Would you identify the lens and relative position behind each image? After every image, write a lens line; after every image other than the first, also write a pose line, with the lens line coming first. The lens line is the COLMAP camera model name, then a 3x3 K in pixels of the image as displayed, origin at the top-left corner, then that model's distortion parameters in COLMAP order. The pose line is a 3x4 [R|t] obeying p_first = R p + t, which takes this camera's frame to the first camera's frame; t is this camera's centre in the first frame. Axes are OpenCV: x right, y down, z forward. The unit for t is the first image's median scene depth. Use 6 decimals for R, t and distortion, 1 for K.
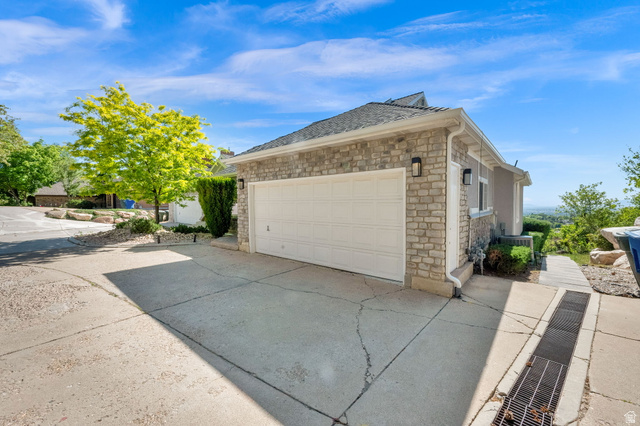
lens RADIAL K [[259.0, 0, 320.8], [0, 259.0, 208.2], [0, 0, 1]] dist [-0.000090, -0.000127]
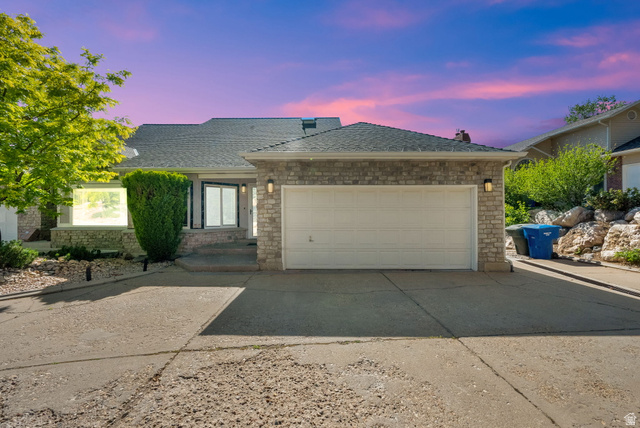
lens RADIAL K [[259.0, 0, 320.8], [0, 259.0, 209.2], [0, 0, 1]] dist [-0.000090, -0.000127]
pose [[0.758992, 0.015404, 0.650918, -1.187366], [0.010460, 0.999303, -0.035844, 0.013920], [-0.651016, 0.034014, 0.758301, 0.486072]]
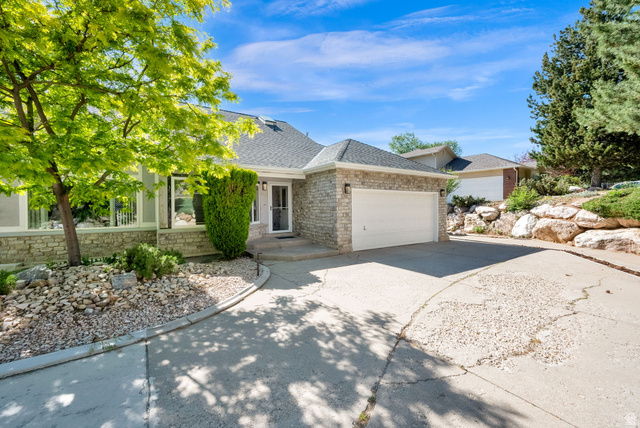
lens RADIAL K [[259.0, 0, 320.8], [0, 259.0, 209.2], [0, 0, 1]] dist [-0.000090, -0.000127]
pose [[0.273461, 0.000072, 0.961883, -2.240684], [0.023942, 0.999690, -0.006881, -0.010193], [-0.961585, 0.024911, 0.273375, 1.366184]]
